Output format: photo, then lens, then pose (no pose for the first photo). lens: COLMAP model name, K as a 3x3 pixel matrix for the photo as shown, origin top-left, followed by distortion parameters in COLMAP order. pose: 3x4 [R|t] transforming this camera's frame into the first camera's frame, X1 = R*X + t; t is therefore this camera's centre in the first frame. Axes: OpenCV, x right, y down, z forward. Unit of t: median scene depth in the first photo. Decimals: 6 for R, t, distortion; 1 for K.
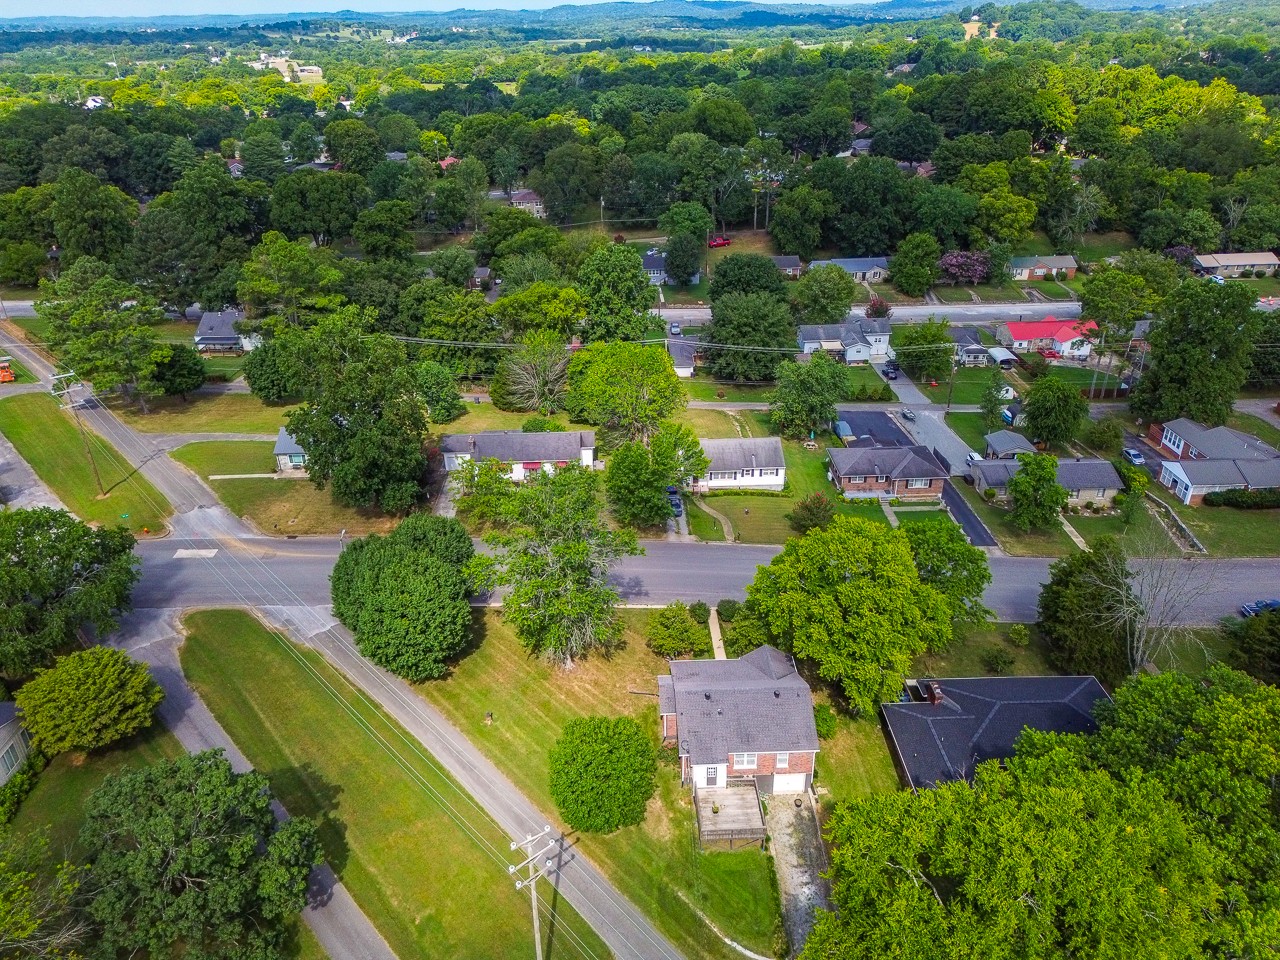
lens RADIAL K [[915.7, 0, 645.6], [0, 915.7, 480.1], [0, 0, 1]] dist [0.051910, -0.037320]
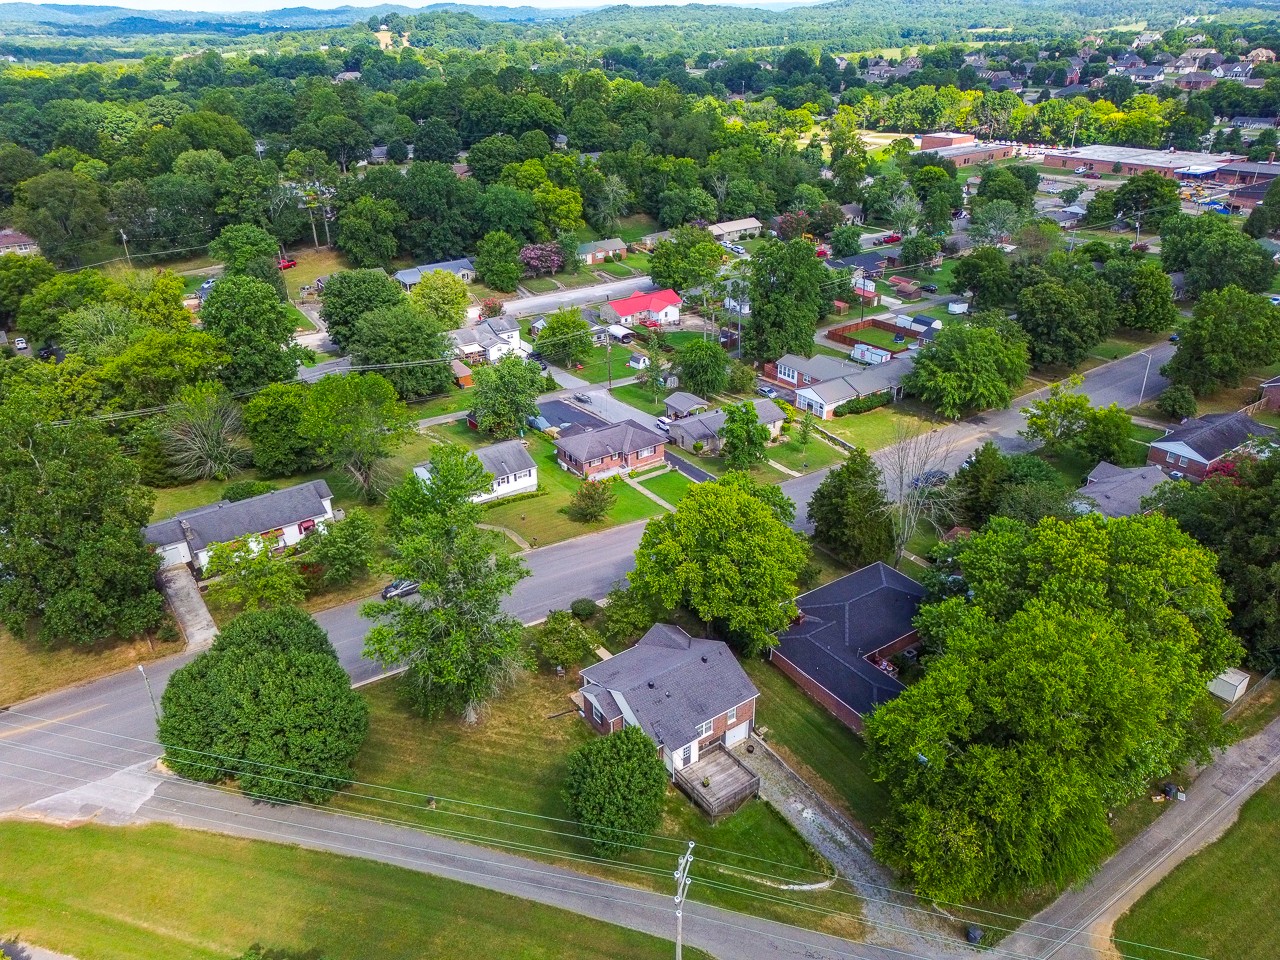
lens RADIAL K [[915.7, 0, 645.6], [0, 915.7, 480.1], [0, 0, 1]] dist [0.051910, -0.037320]
pose [[0.832196, -0.244883, 0.497475, -0.172137], [0.249076, 0.966674, 0.059184, -0.019871], [-0.495389, 0.074656, 0.865457, 0.049933]]
